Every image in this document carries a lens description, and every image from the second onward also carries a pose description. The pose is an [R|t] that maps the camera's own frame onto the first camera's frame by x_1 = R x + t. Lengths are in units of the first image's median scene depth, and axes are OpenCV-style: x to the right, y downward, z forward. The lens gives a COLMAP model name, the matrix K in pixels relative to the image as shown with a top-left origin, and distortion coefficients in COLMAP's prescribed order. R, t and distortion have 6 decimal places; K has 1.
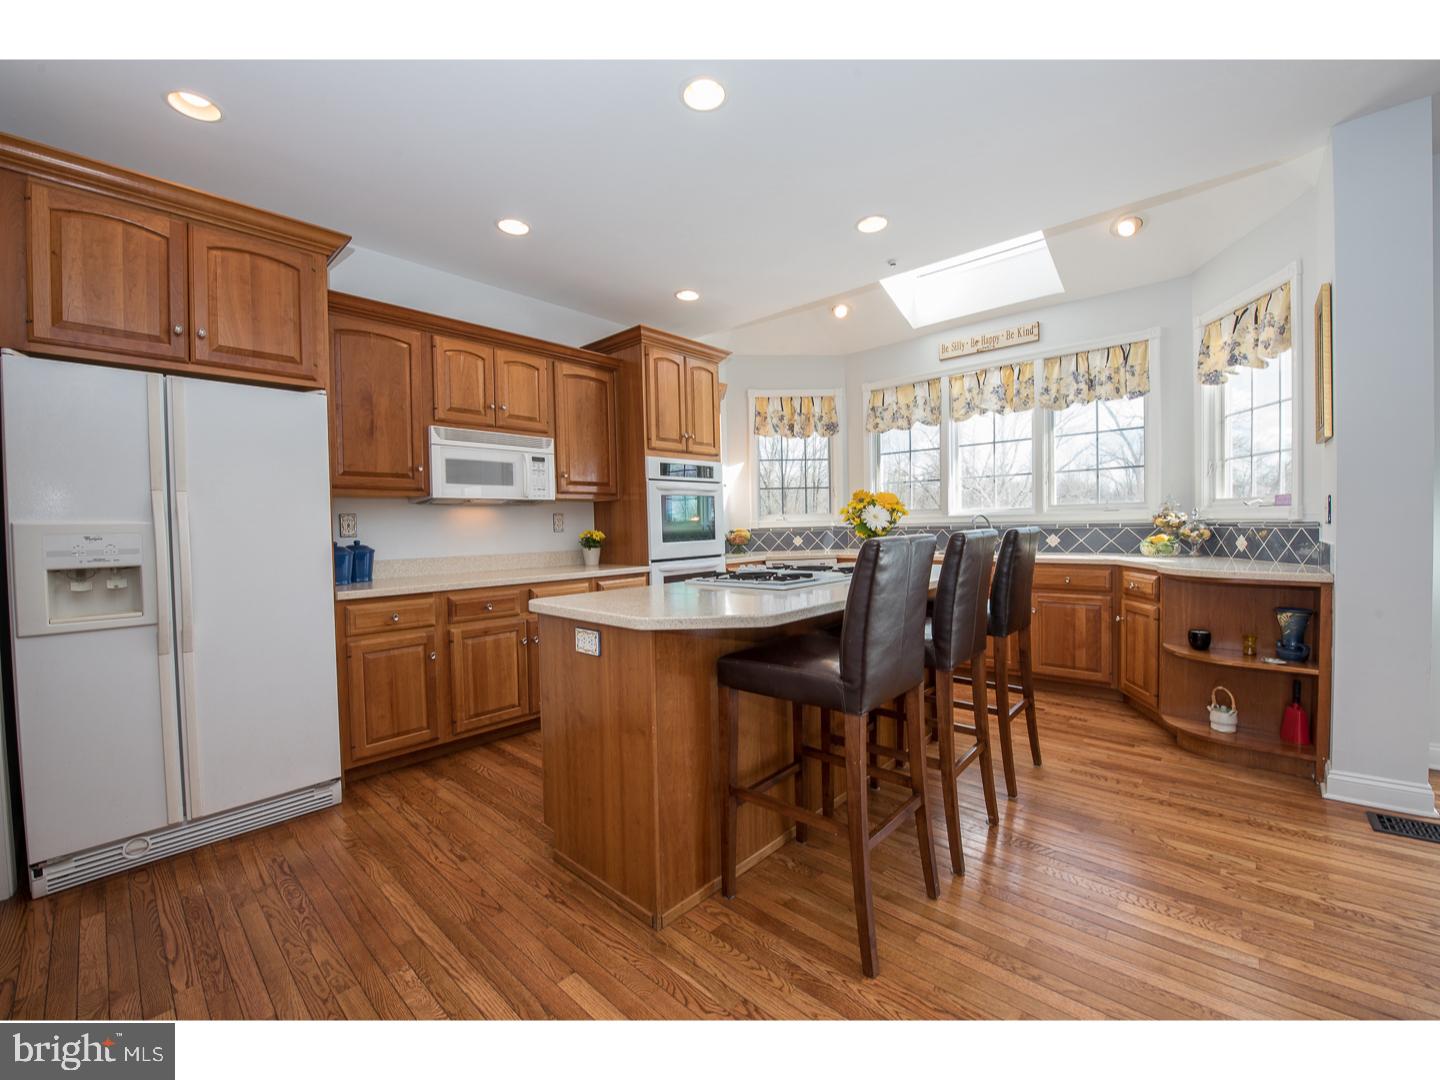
lens RADIAL K [[584.9, 0, 722.8], [0, 584.9, 537.5], [0, 0, 1]] dist [-0.017879, -0.000462]
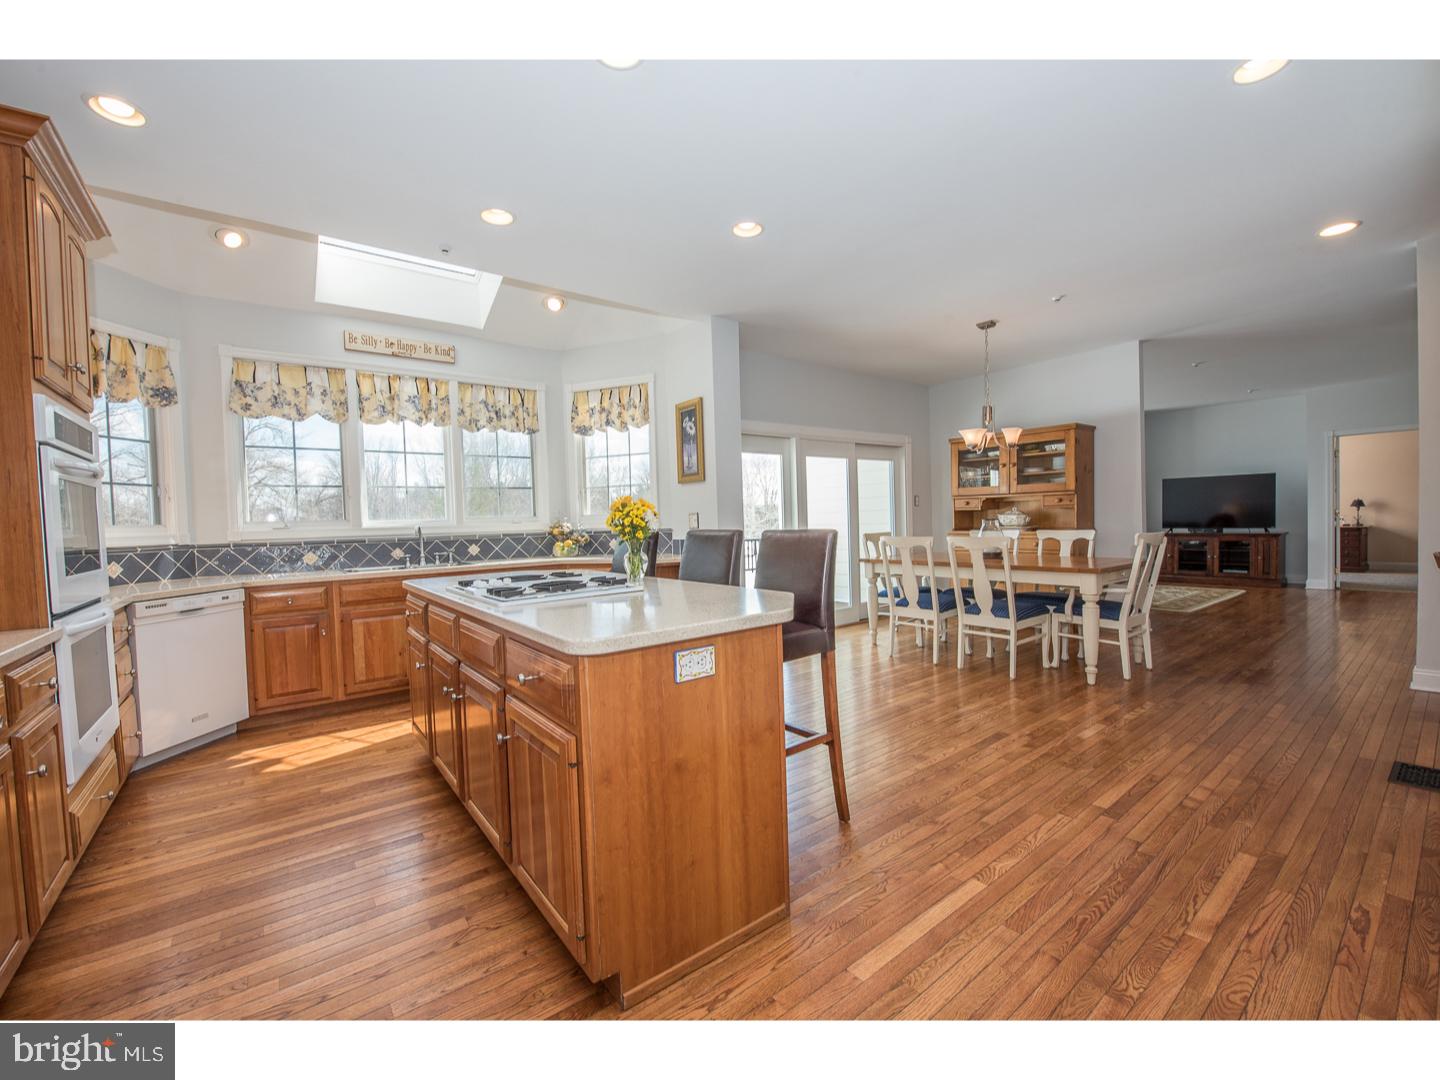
lens RADIAL K [[584.9, 0, 719.5], [0, 584.9, 539.9], [0, 0, 1]] dist [-0.017879, -0.000462]
pose [[0.171160, -0.014865, 0.985131, -0.421798], [0.048721, 0.998791, 0.006606, 0.001876], [-0.984038, 0.046866, 0.171677, 0.340378]]
